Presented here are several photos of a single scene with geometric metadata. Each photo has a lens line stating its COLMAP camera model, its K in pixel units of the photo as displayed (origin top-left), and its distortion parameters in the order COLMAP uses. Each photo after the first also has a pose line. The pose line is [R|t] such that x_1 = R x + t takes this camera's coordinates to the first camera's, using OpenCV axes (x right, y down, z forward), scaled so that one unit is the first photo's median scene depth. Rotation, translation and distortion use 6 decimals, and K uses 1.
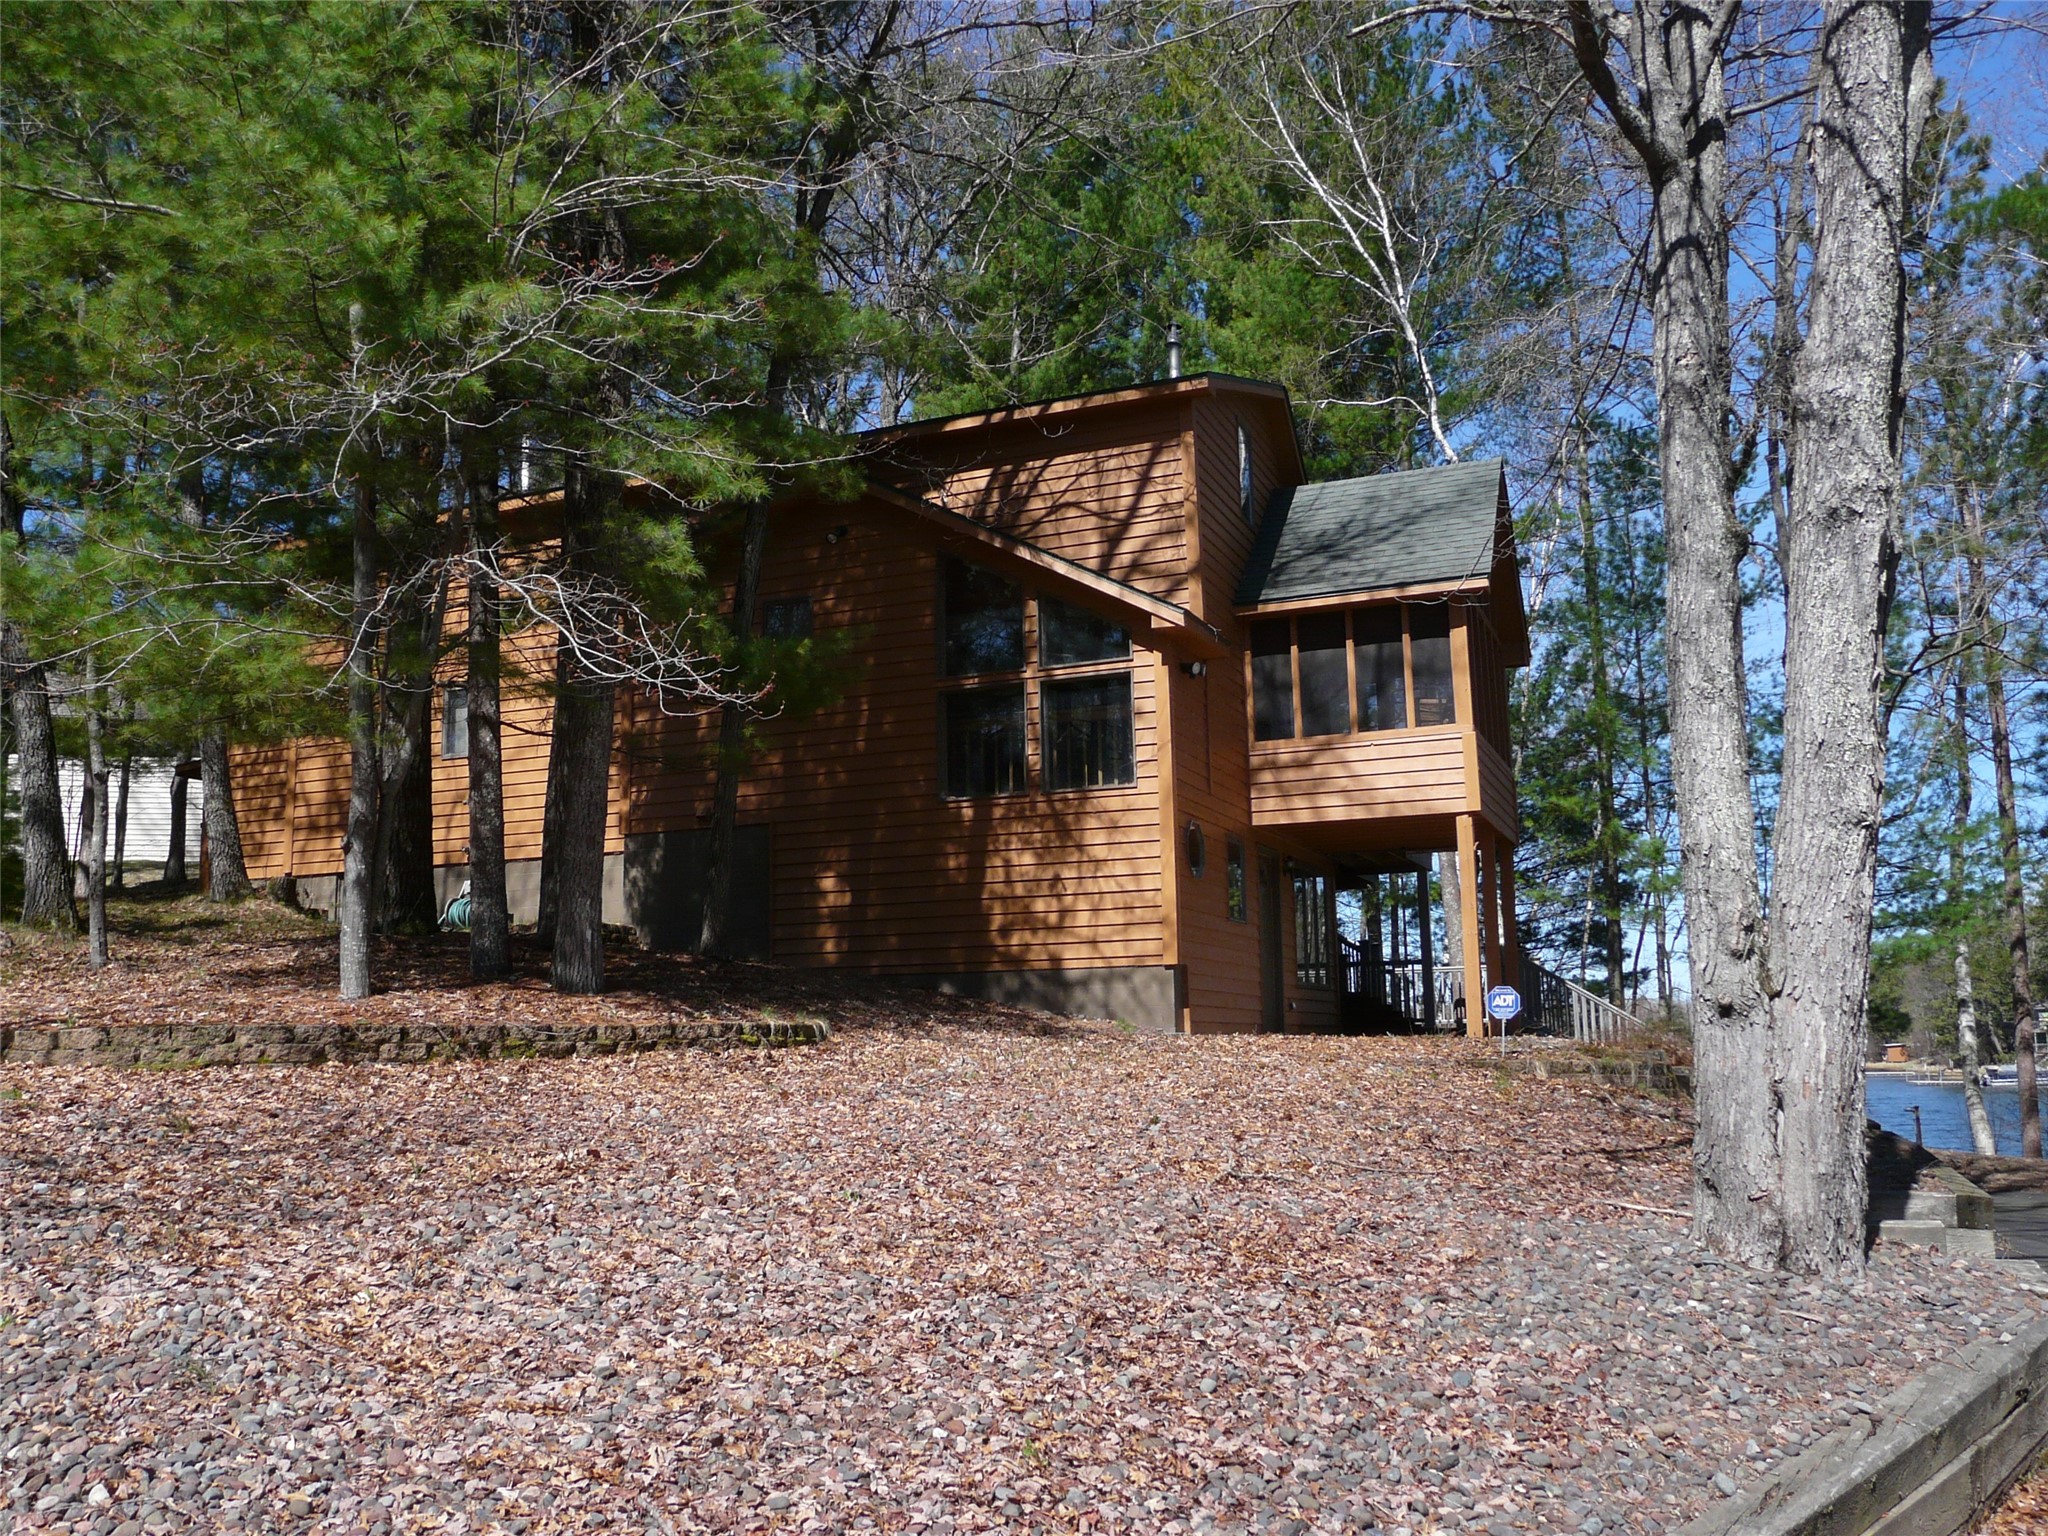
lens RADIAL K [[1700.8, 0, 1013.8], [0, 1700.8, 785.3], [0, 0, 1]] dist [-0.096527, 0.023378]
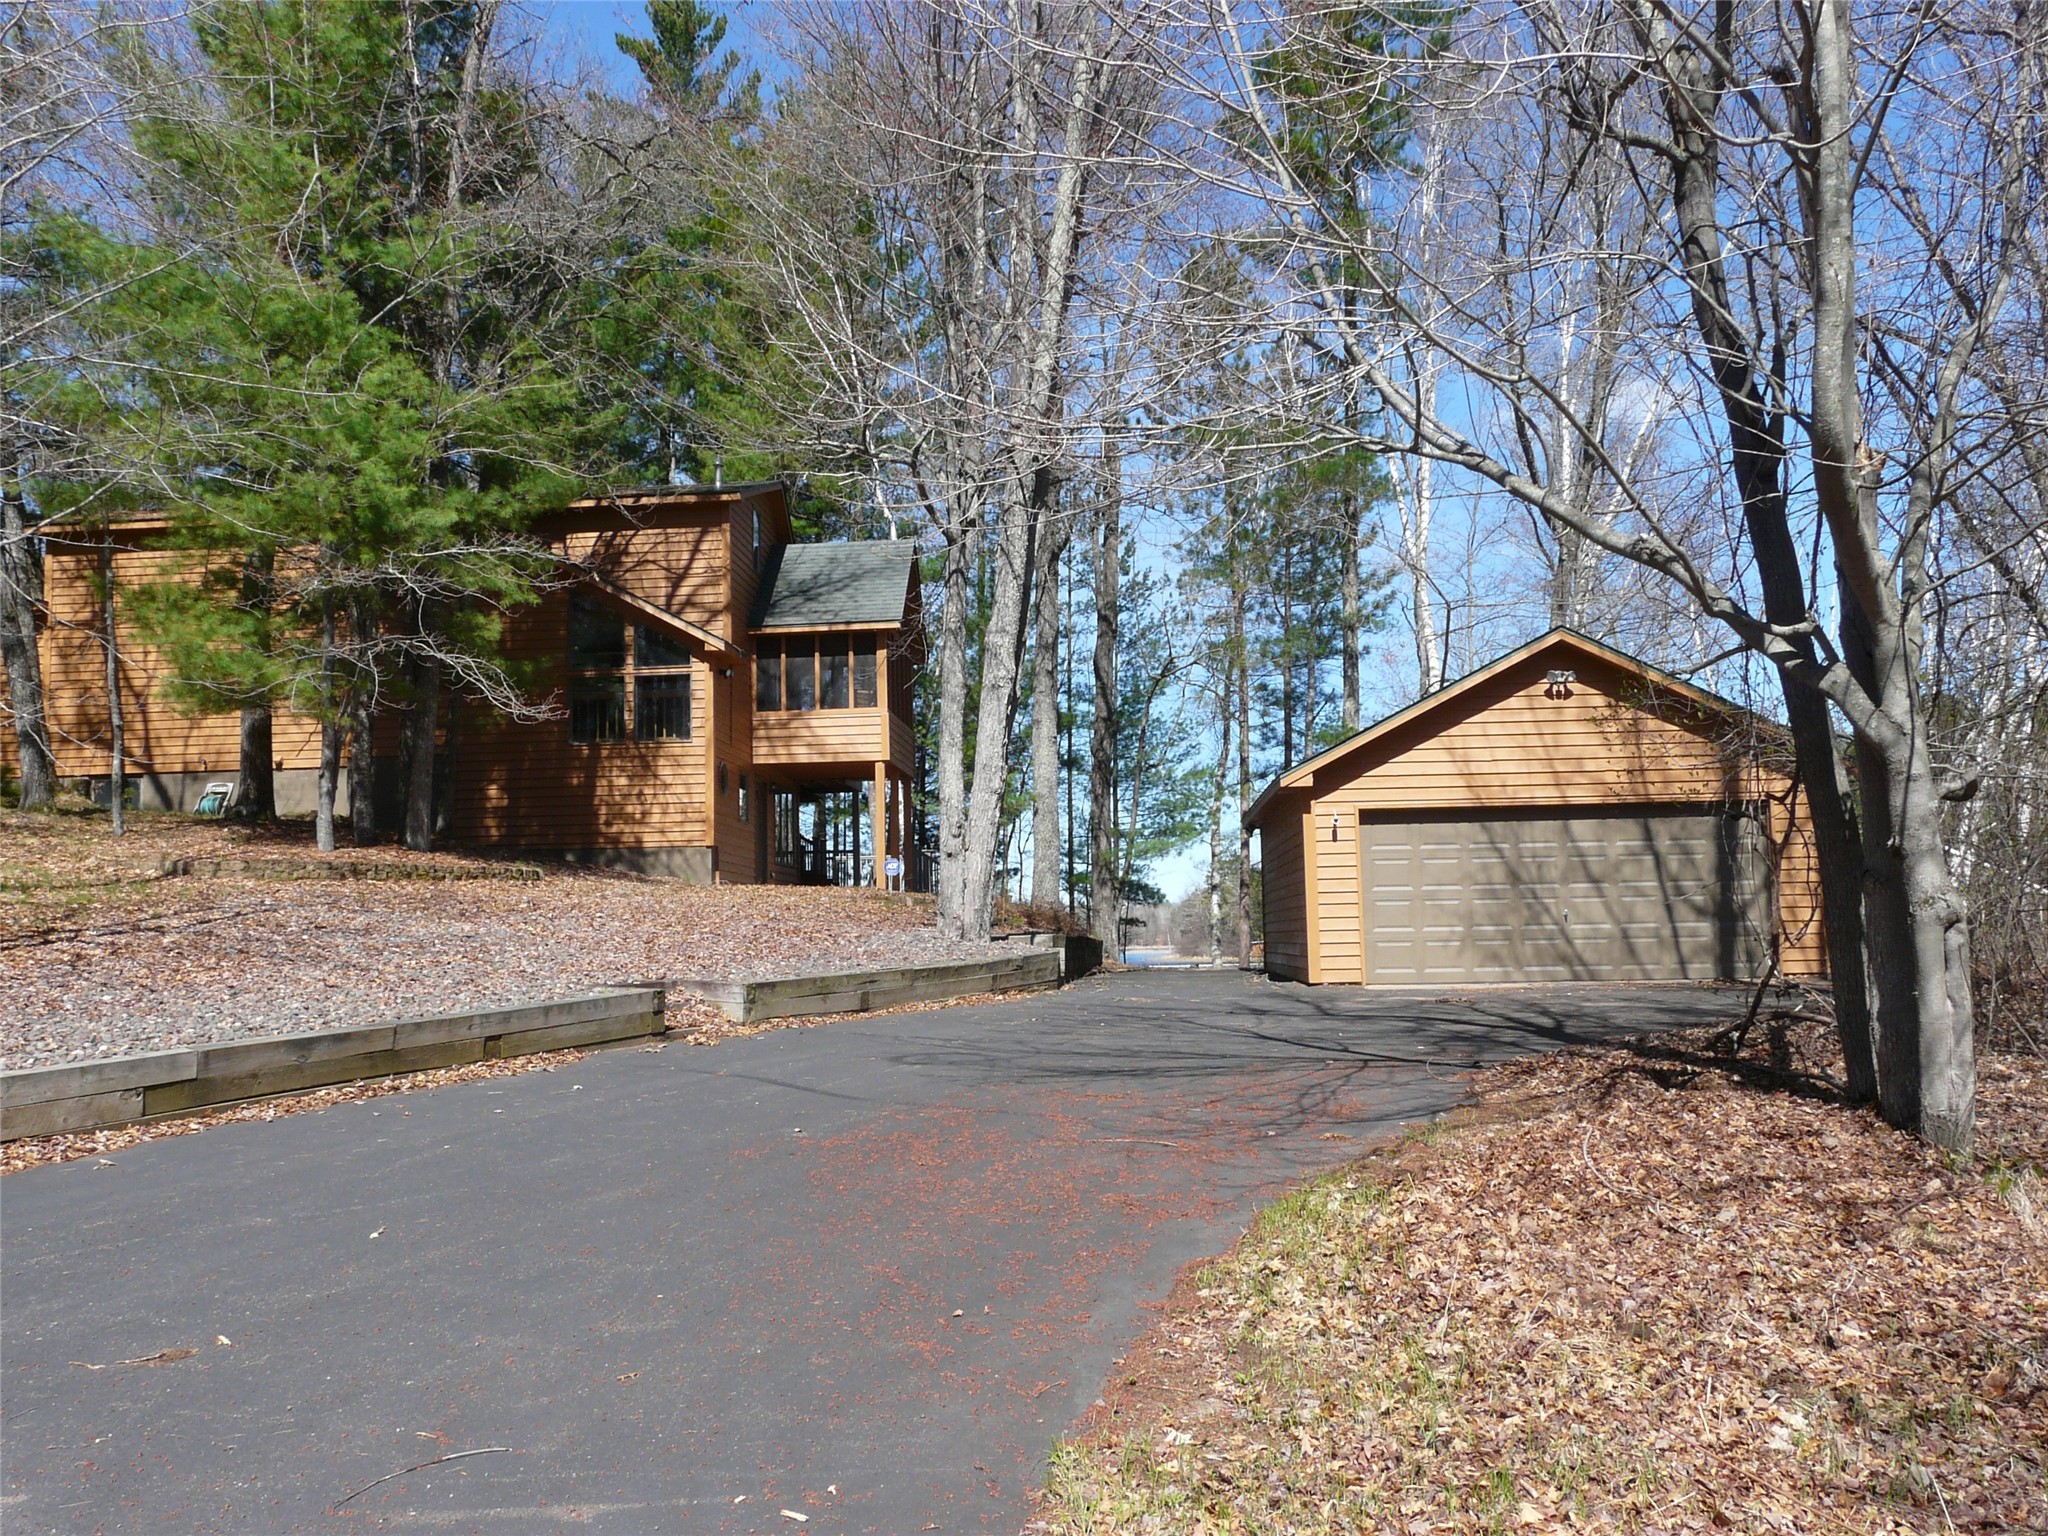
lens RADIAL K [[1700.8, 0, 1015.2], [0, 1700.8, 775.0], [0, 0, 1]] dist [-0.096527, 0.023378]
pose [[0.947013, 0.028100, 0.319965, -0.148118], [-0.044274, 0.998077, 0.043384, -0.048862], [-0.318131, -0.055251, 0.946436, -0.650839]]
